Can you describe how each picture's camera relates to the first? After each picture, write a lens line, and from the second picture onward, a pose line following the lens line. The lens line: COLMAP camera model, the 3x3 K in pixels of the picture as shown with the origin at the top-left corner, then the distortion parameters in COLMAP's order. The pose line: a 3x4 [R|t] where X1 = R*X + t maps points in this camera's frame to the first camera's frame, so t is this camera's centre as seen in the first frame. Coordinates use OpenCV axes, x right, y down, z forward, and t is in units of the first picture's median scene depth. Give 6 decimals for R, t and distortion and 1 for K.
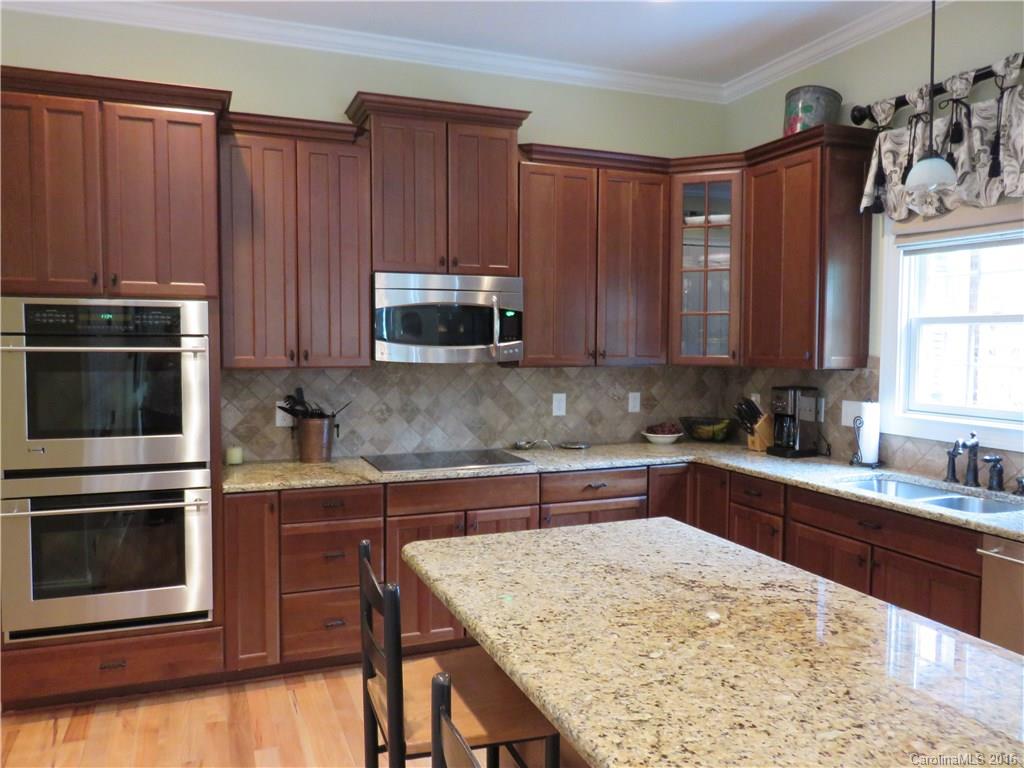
lens RADIAL K [[769.0, 0, 504.8], [0, 769.0, 386.6], [0, 0, 1]] dist [-0.012087, -0.003215]
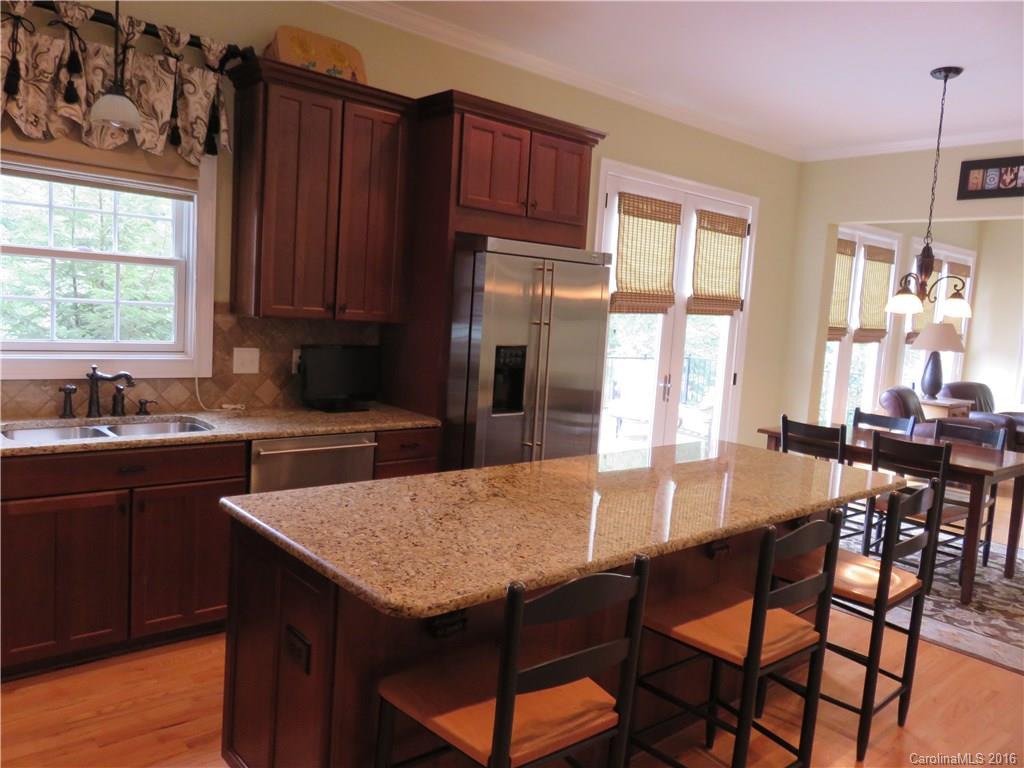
lens RADIAL K [[769.0, 0, 505.1], [0, 769.0, 378.7], [0, 0, 1]] dist [-0.012087, -0.003215]
pose [[-0.338497, -0.116207, 0.933764, -0.791579], [-0.008146, 0.992670, 0.120585, -0.076175], [-0.940932, 0.033211, -0.336962, 1.179588]]
